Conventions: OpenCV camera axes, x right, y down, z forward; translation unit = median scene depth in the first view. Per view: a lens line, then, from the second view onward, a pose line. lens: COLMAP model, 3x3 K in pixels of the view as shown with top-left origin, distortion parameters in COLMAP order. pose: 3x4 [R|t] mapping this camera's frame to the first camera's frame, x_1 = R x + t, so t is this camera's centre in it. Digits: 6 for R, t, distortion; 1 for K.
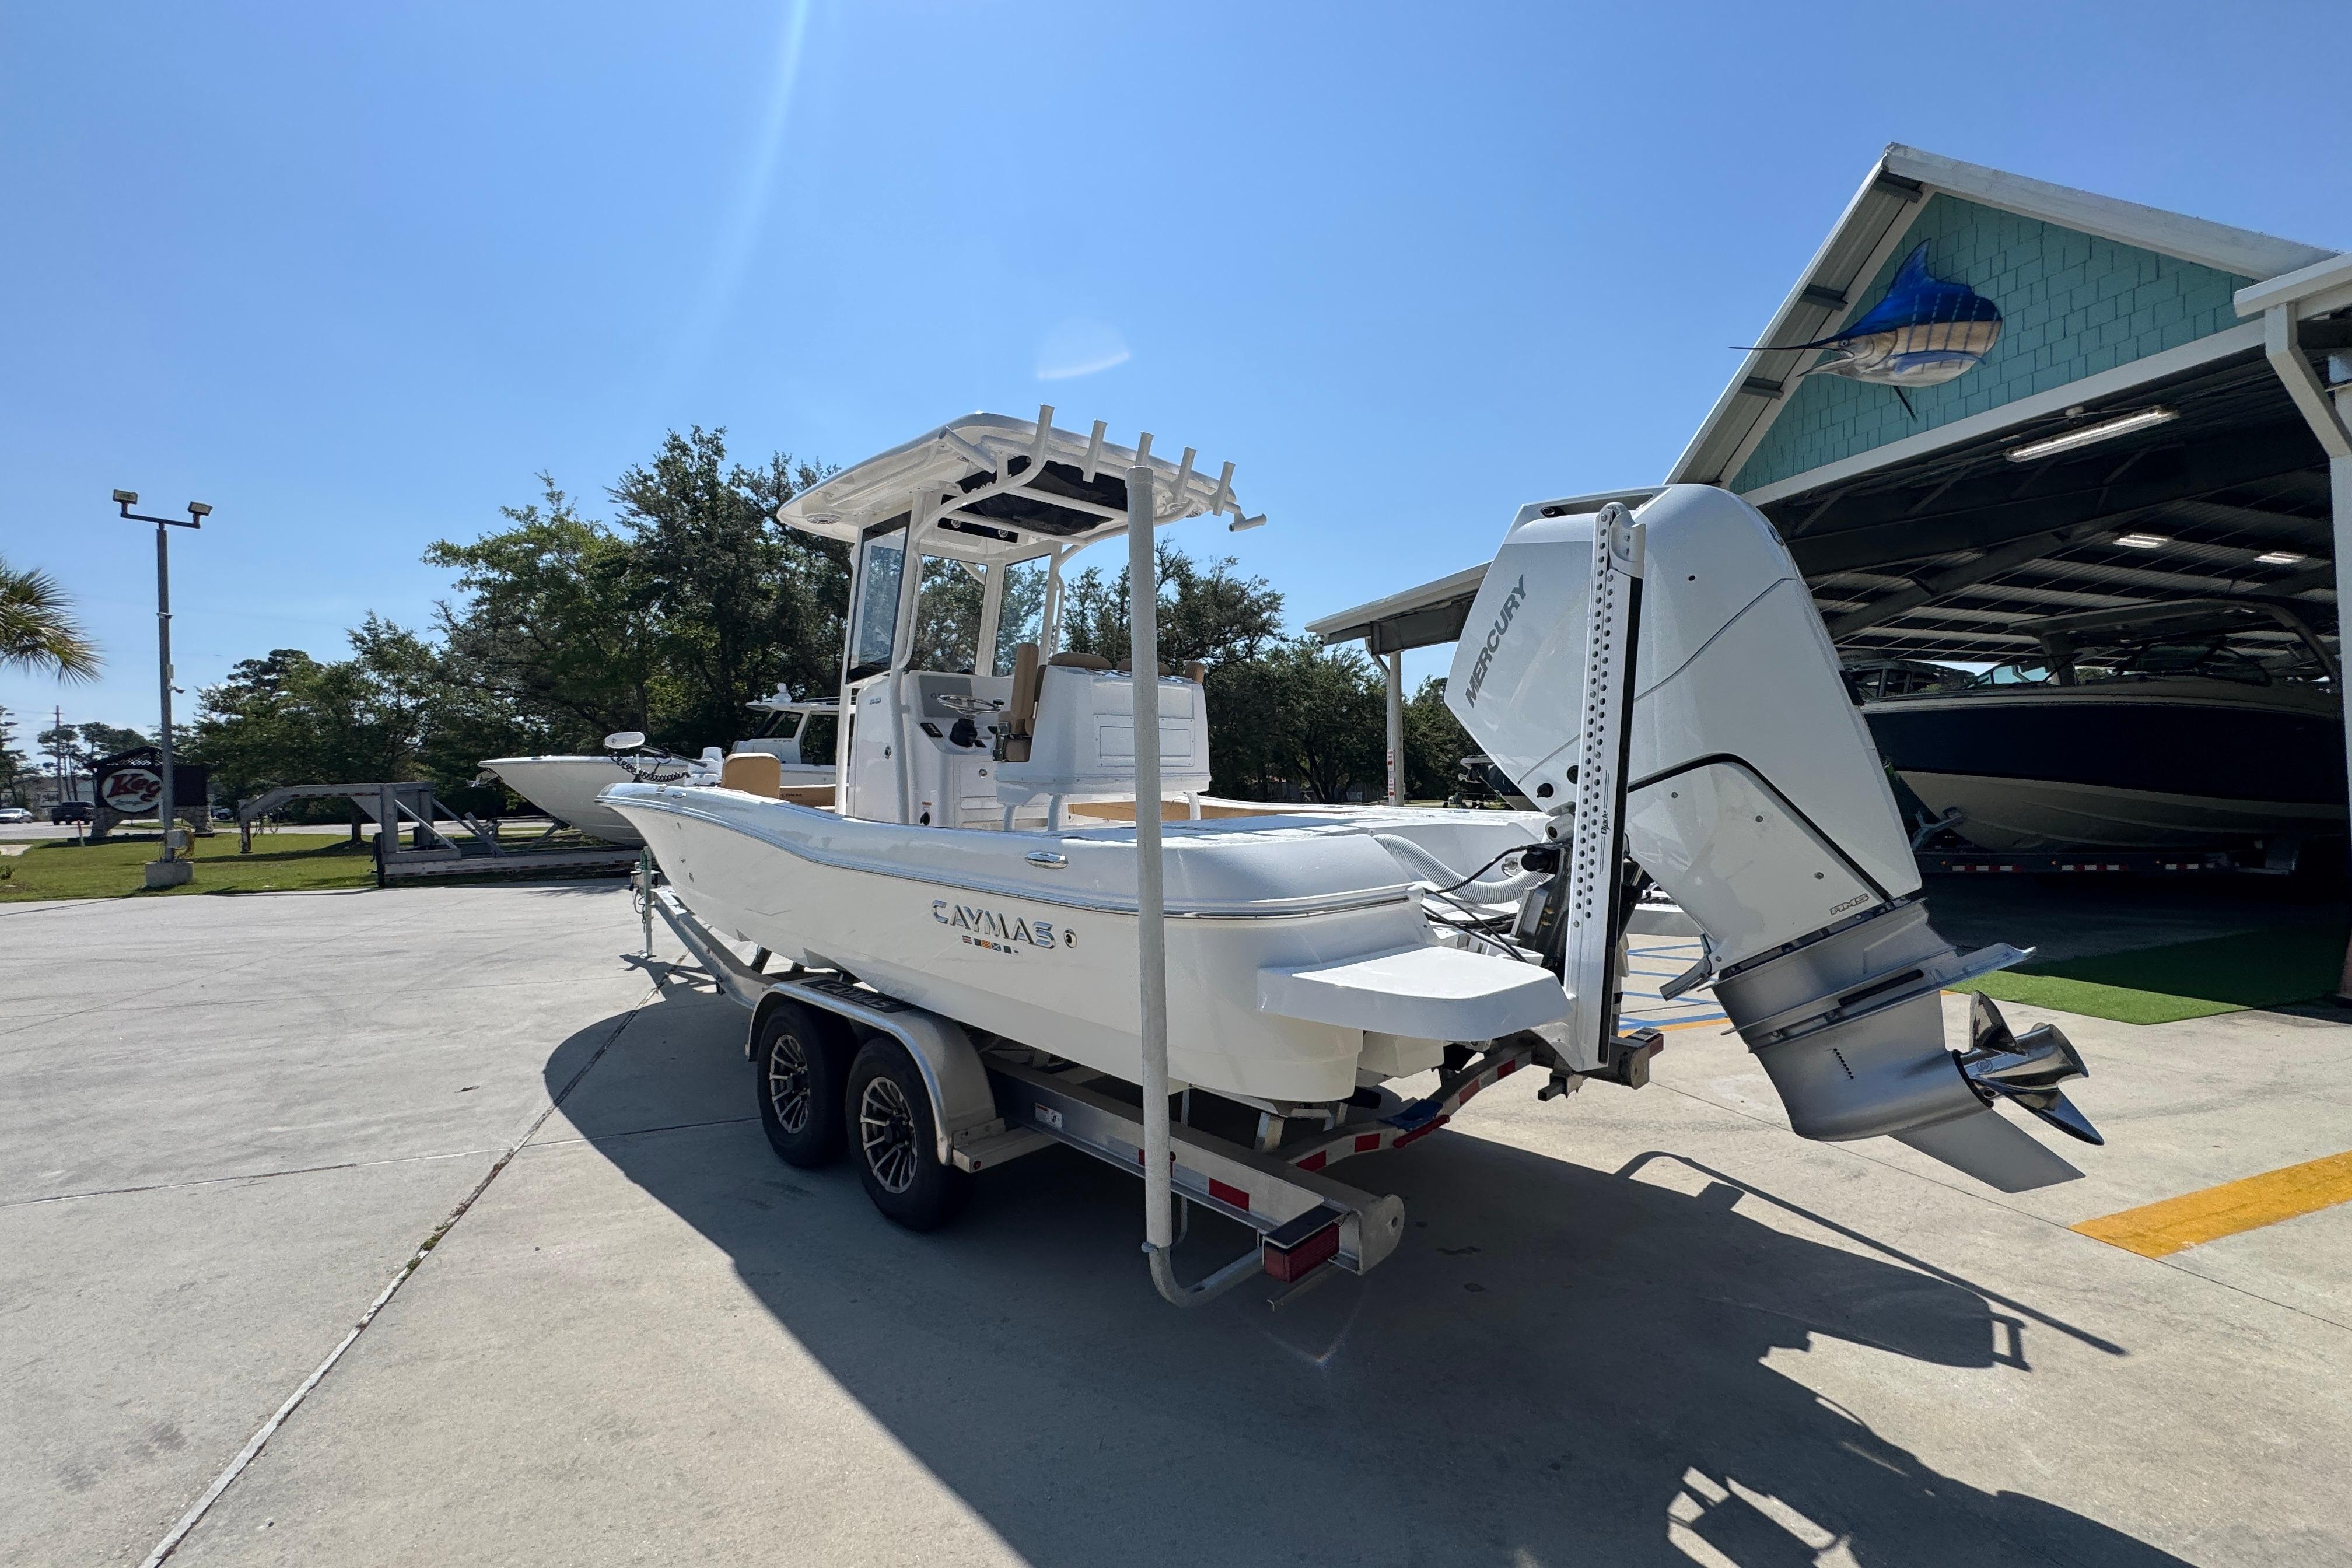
lens RADIAL K [[941.4, 0, 1174.8], [0, 941.4, 778.8], [0, 0, 1]] dist [-0.003096, 0.000437]
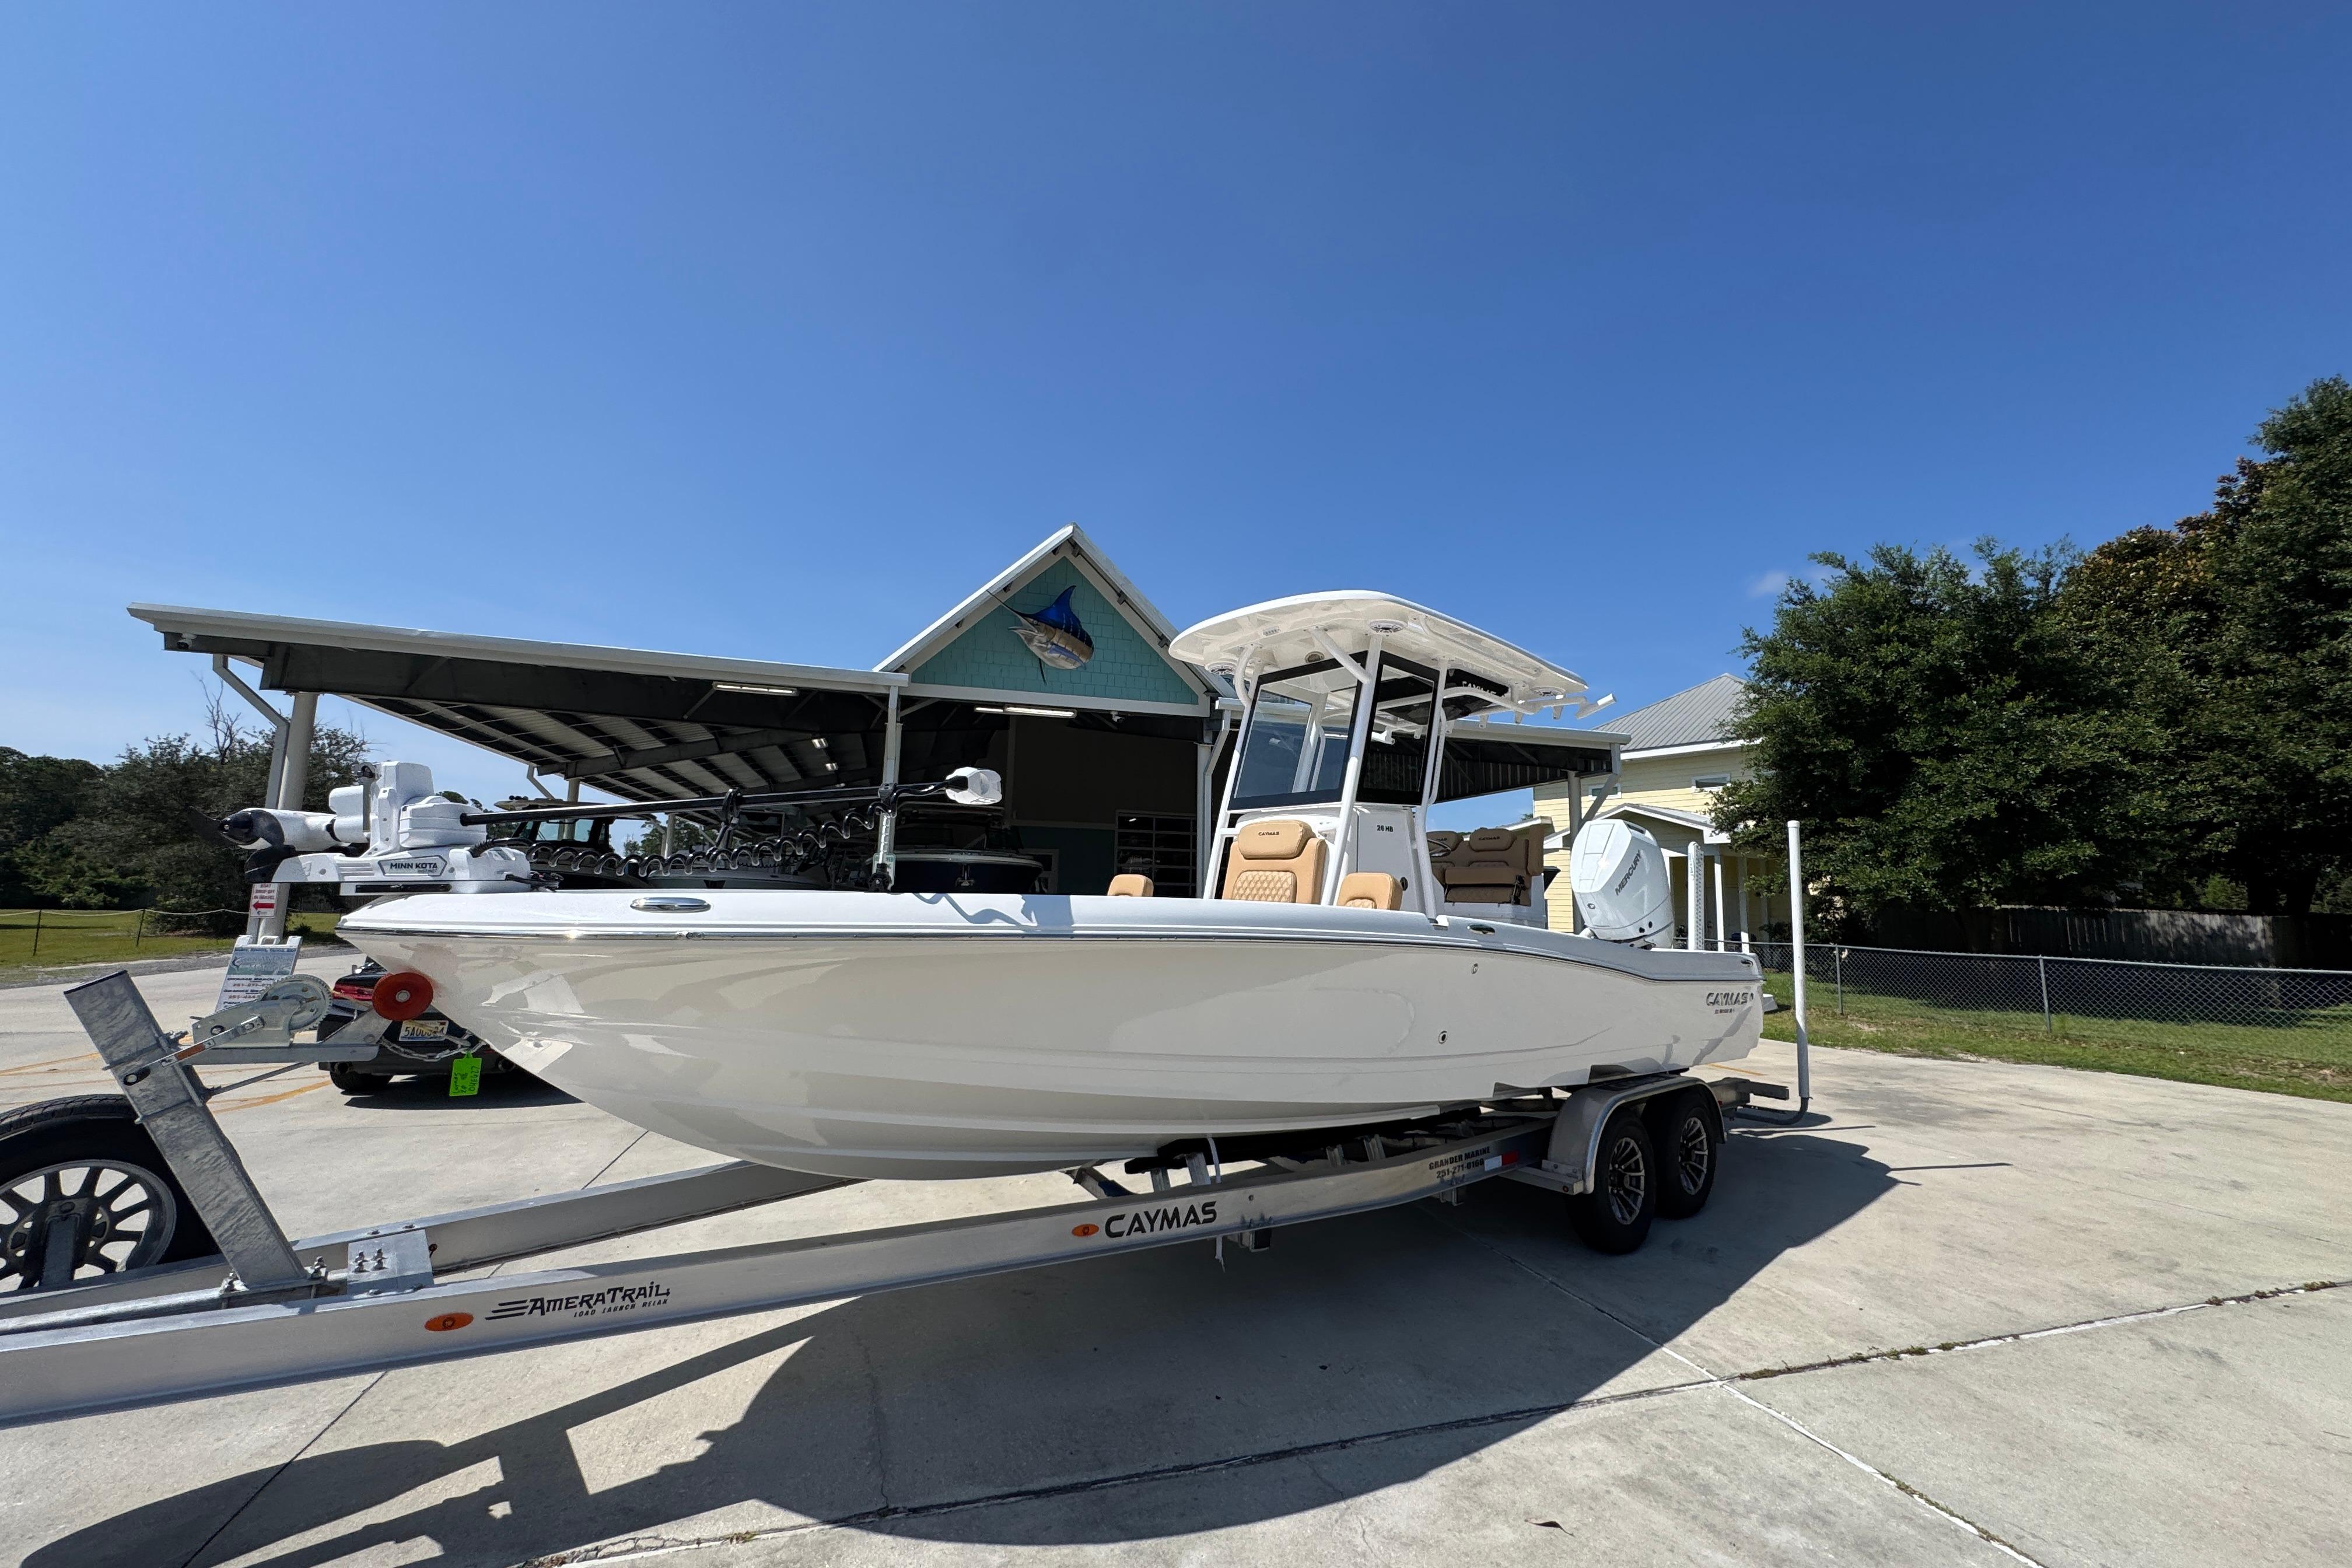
lens RADIAL K [[941.4, 0, 1173.6], [0, 941.4, 780.7], [0, 0, 1]] dist [-0.003096, 0.000437]
pose [[0.064941, 0.150981, 0.986401, -0.804641], [-0.034471, 0.988237, -0.148993, 0.012210], [-0.997294, -0.024326, 0.069382, 0.716632]]
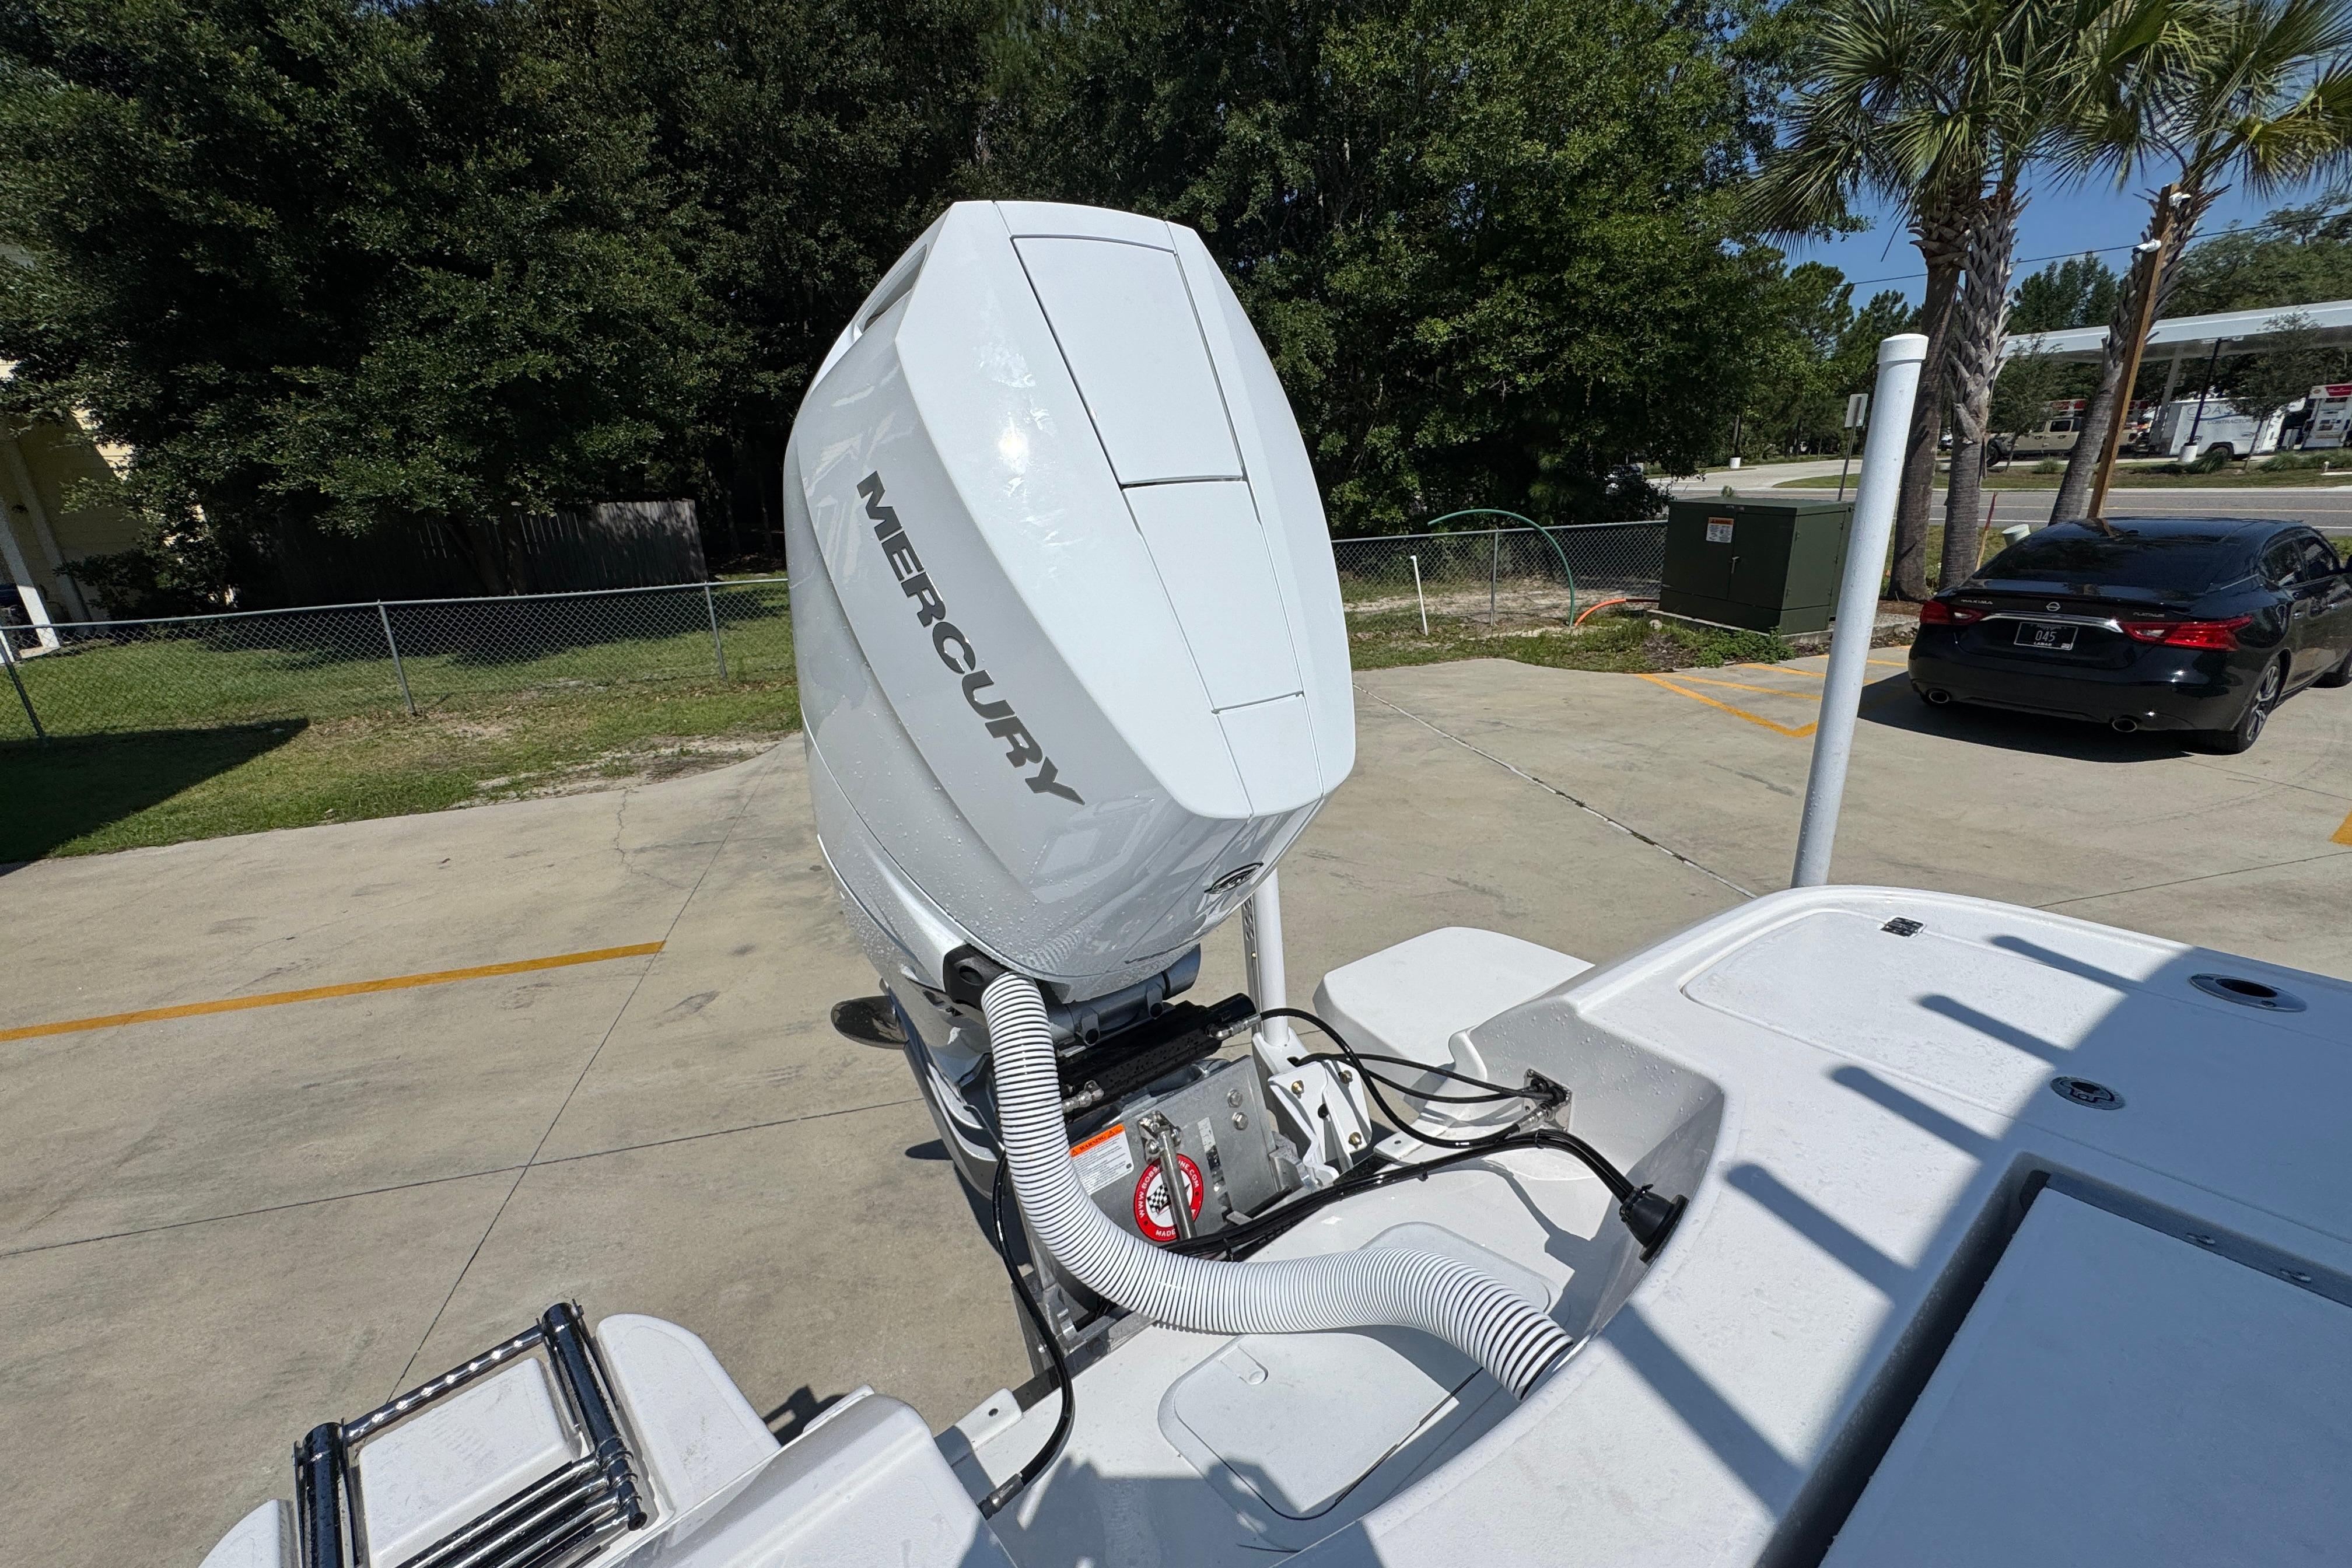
lens RADIAL K [[941.4, 0, 1175.6], [0, 941.4, 785.9], [0, 0, 1]] dist [-0.003096, 0.000437]
pose [[-0.989910, 0.016850, 0.140692, 0.114157], [0.060107, 0.949079, 0.309252, -0.067518], [-0.128317, 0.314588, -0.940515, 0.493673]]
